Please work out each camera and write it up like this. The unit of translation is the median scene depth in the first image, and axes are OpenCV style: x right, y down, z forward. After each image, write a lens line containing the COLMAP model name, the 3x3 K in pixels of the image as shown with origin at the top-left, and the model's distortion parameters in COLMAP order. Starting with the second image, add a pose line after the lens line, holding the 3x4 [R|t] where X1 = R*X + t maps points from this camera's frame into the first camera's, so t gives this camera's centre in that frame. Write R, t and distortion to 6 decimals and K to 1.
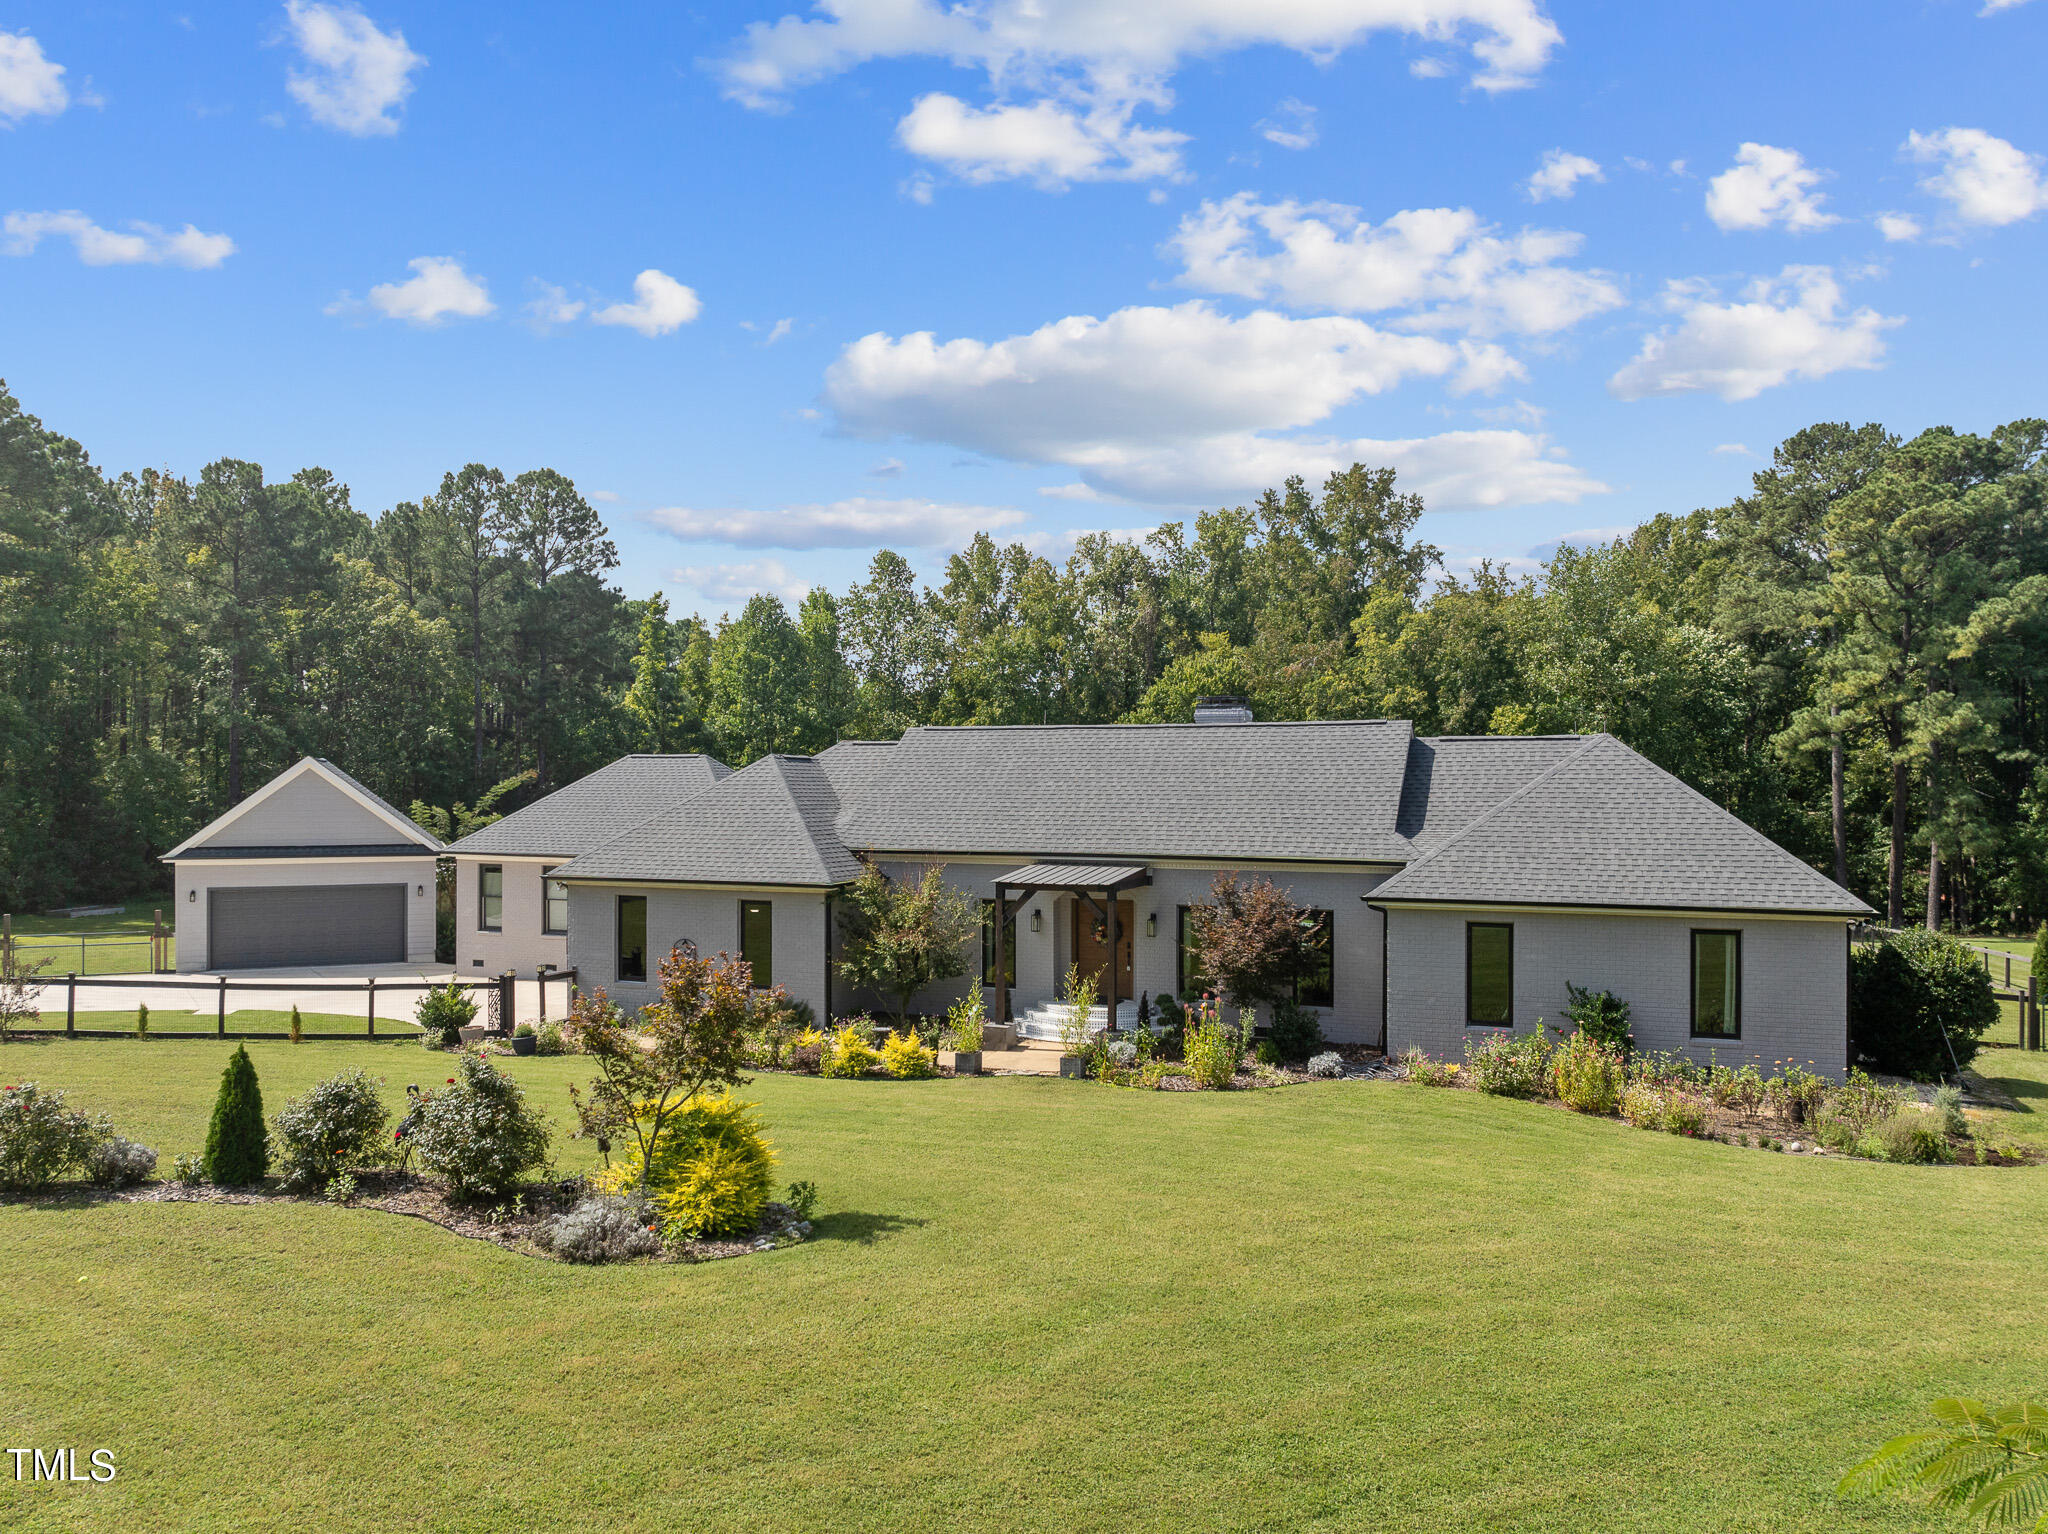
lens RADIAL K [[1451.1, 0, 1024.0], [0, 1451.1, 767.0], [0, 0, 1]] dist [-0.033148, -0.003615]
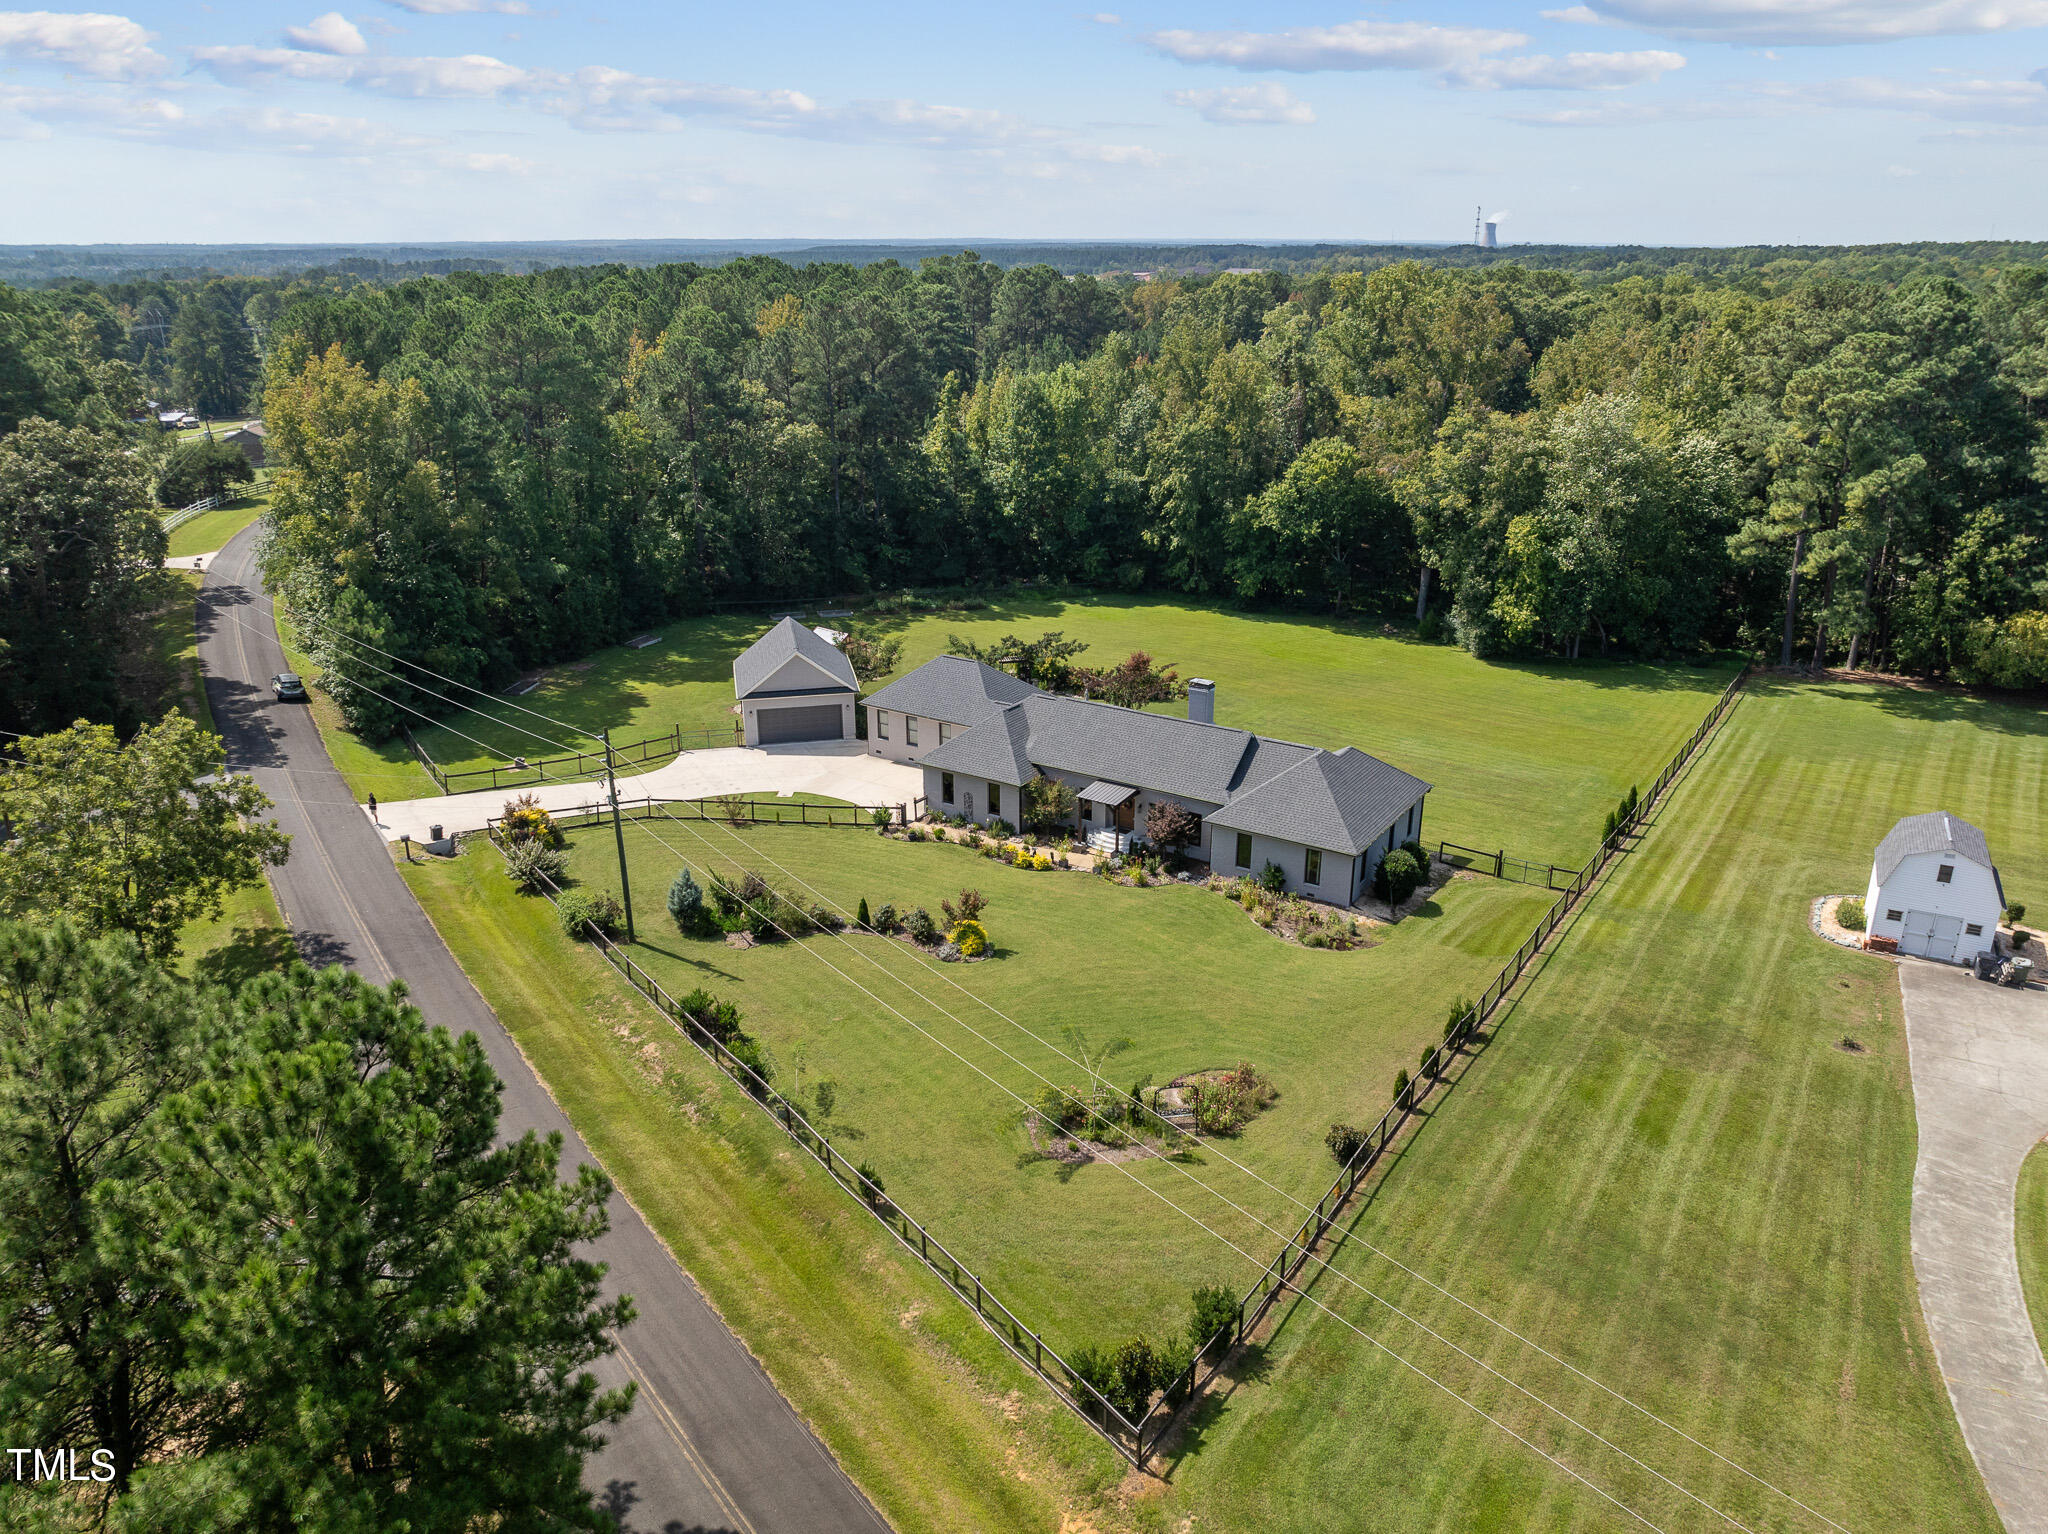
lens RADIAL K [[1439.5, 0, 1022.0], [0, 1439.5, 779.8], [0, 0, 1]] dist [-0.040942, -0.004560]
pose [[0.979891, 0.070958, -0.186488, 0.332722], [0.000858, 0.933124, 0.359555, -0.811103], [0.199530, -0.352485, 0.914299, -1.305237]]
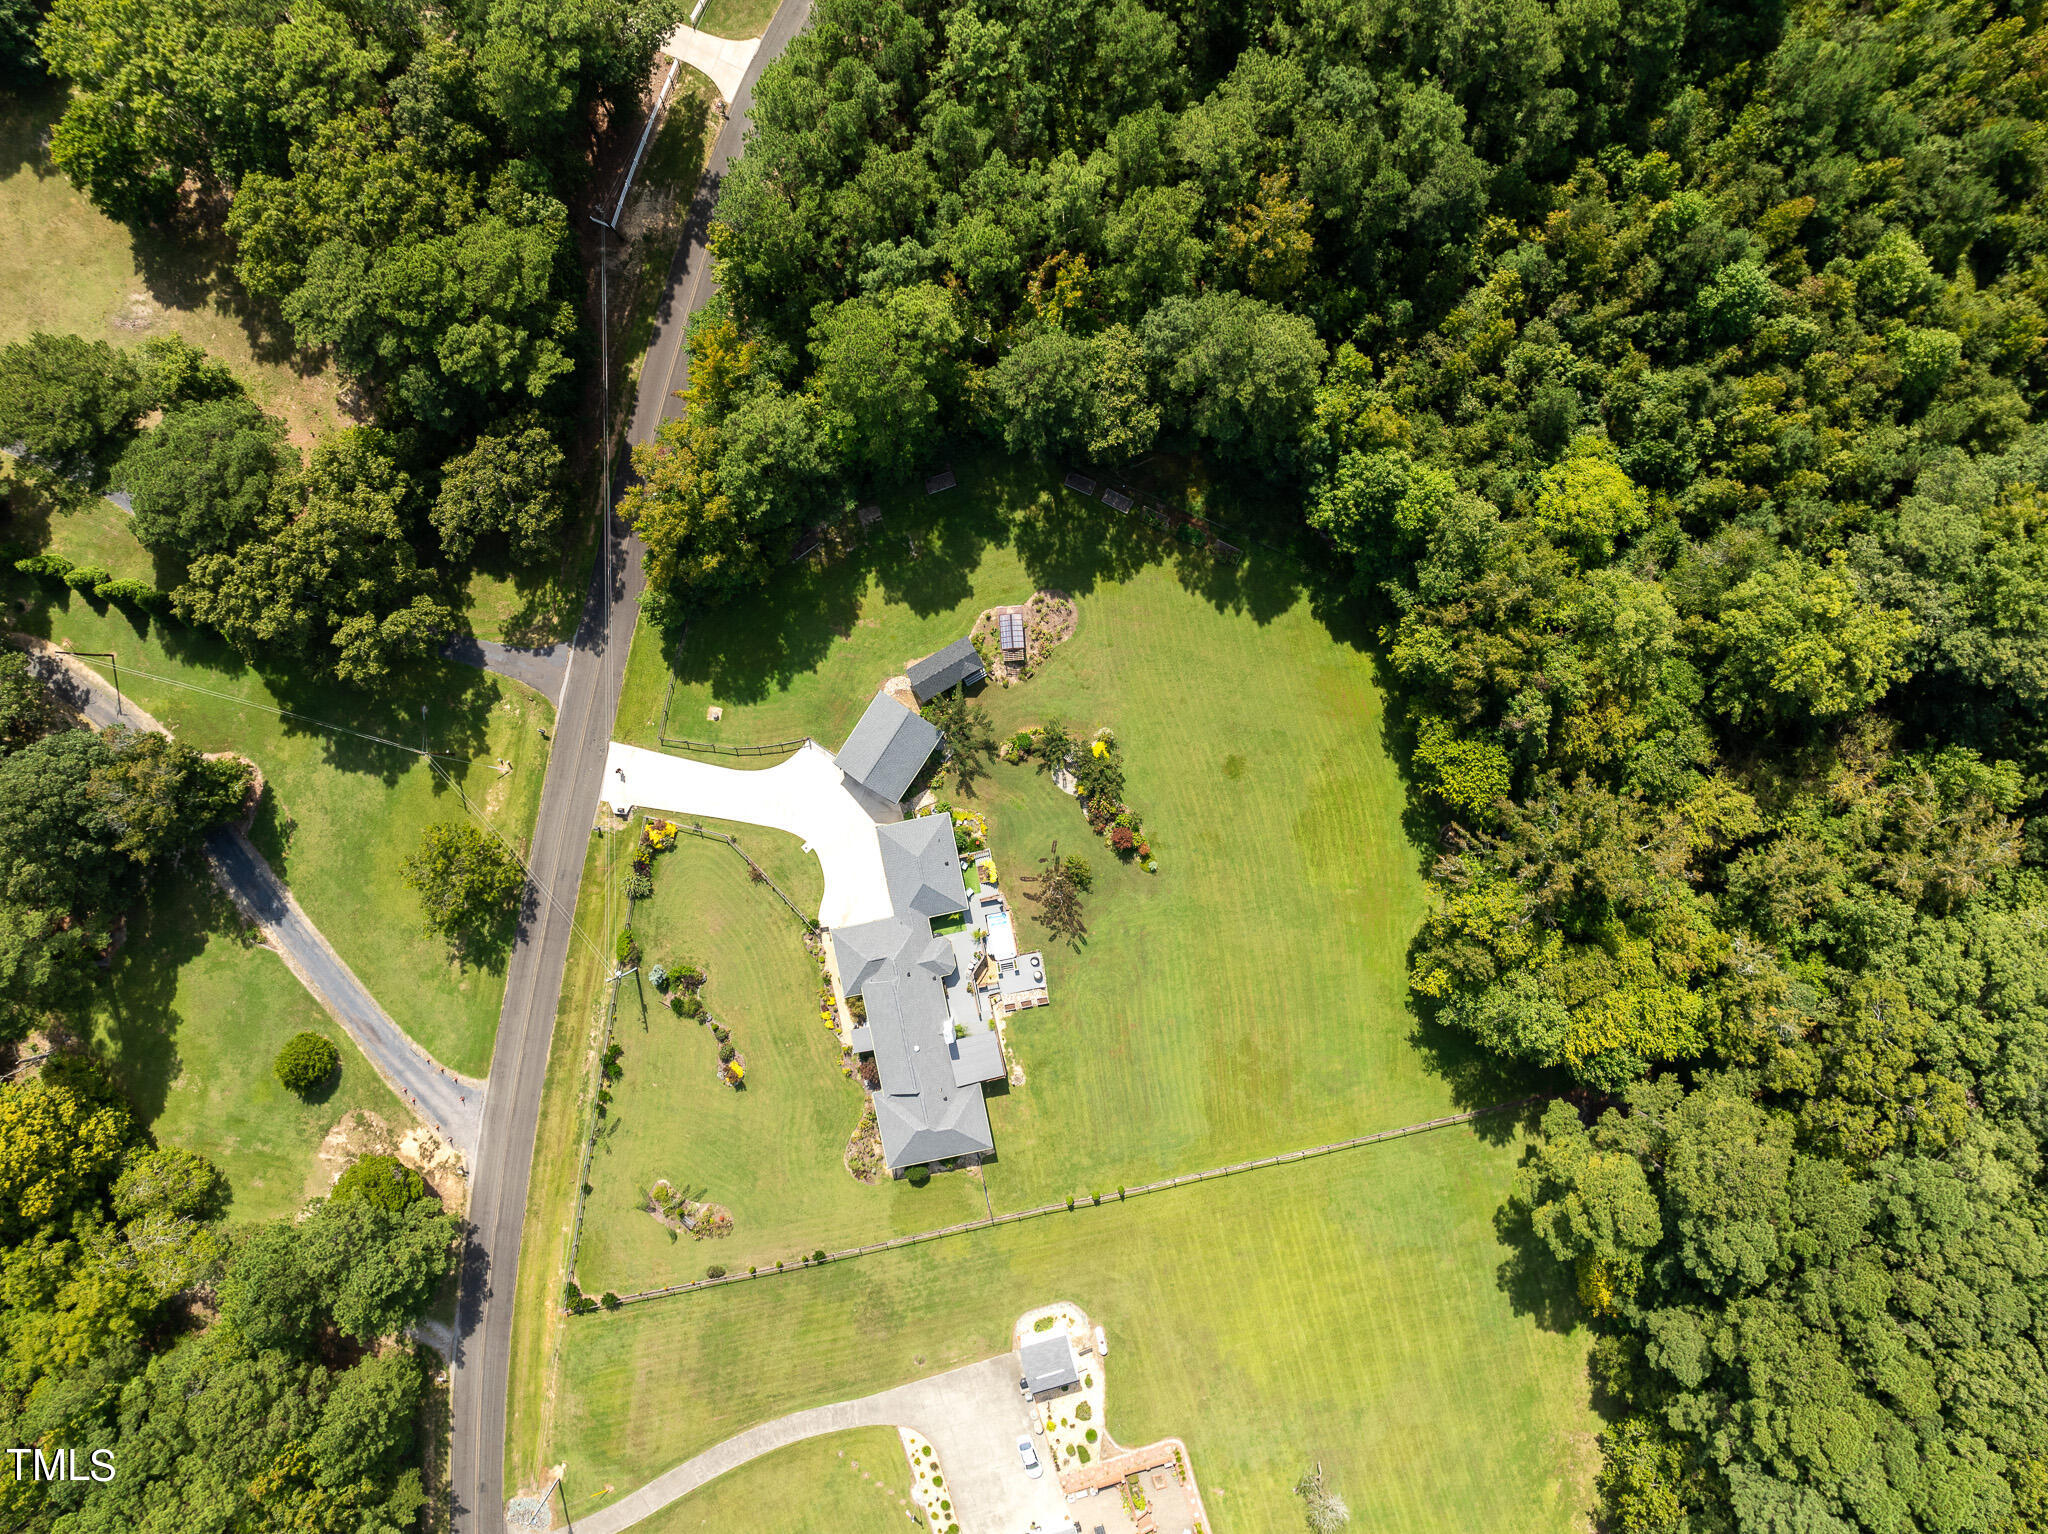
lens RADIAL K [[1439.5, 0, 1022.0], [0, 1439.5, 779.8], [0, 0, 1]] dist [-0.040942, -0.004560]
pose [[0.546579, 0.837205, 0.018424, -0.489332], [-0.005422, -0.018463, 0.999815, -4.639414], [0.837390, -0.546578, -0.005552, 1.818978]]
